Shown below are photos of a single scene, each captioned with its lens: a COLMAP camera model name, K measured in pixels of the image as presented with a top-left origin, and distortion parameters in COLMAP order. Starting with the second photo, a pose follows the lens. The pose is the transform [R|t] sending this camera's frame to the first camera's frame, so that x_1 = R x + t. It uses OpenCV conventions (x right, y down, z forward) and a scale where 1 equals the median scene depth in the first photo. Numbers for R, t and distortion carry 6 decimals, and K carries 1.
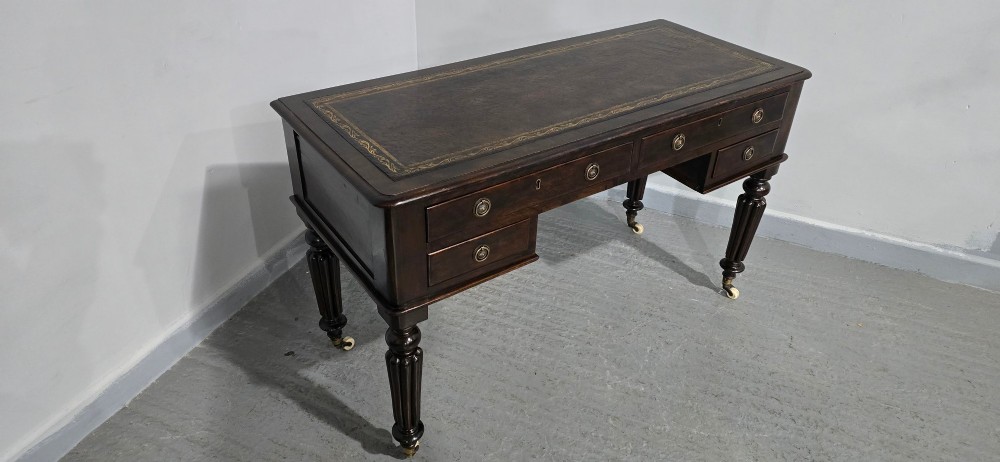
lens RADIAL K [[669.4, 0, 486.0], [0, 669.4, 216.1], [0, 0, 1]] dist [0.078464, -0.082527]
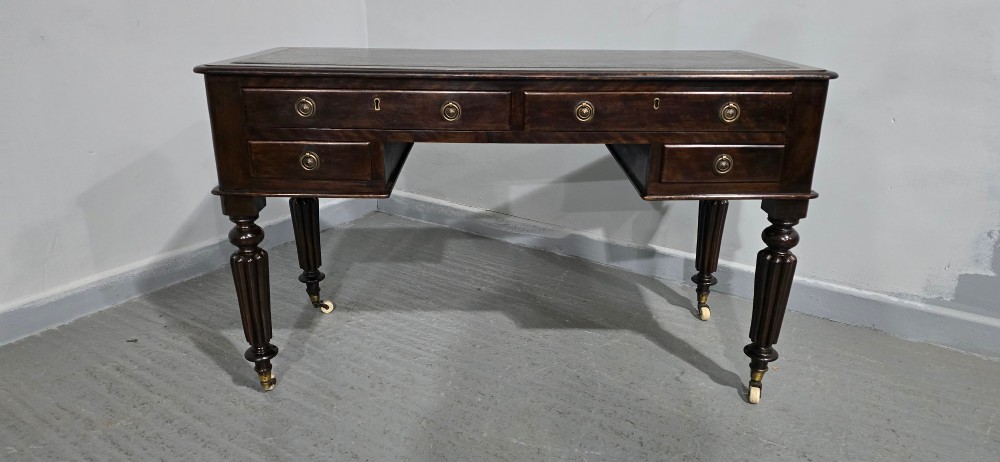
lens RADIAL K [[672.8, 0, 495.8], [0, 672.8, 233.2], [0, 0, 1]] dist [0.049569, -0.003931]
pose [[0.826802, 0.169583, -0.536321, 0.581999], [-0.290350, 0.945295, -0.148709, 0.168425], [0.481763, 0.278673, 0.830810, 0.236554]]
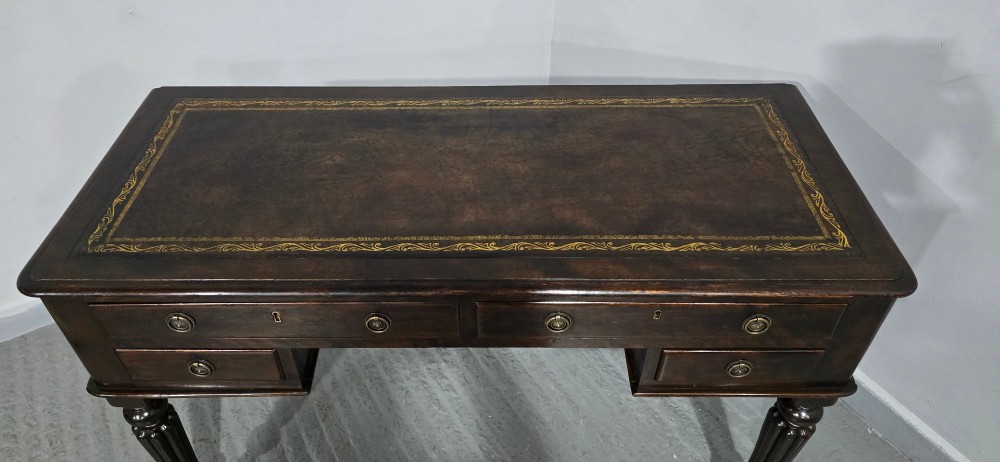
lens RADIAL K [[669.4, 0, 486.0], [0, 669.4, 216.1], [0, 0, 1]] dist [0.078464, -0.082527]
pose [[0.822265, 0.355781, -0.444185, 0.406846], [-0.282064, 0.932665, 0.224891, -0.278882], [0.494288, -0.059631, 0.867250, 0.364986]]
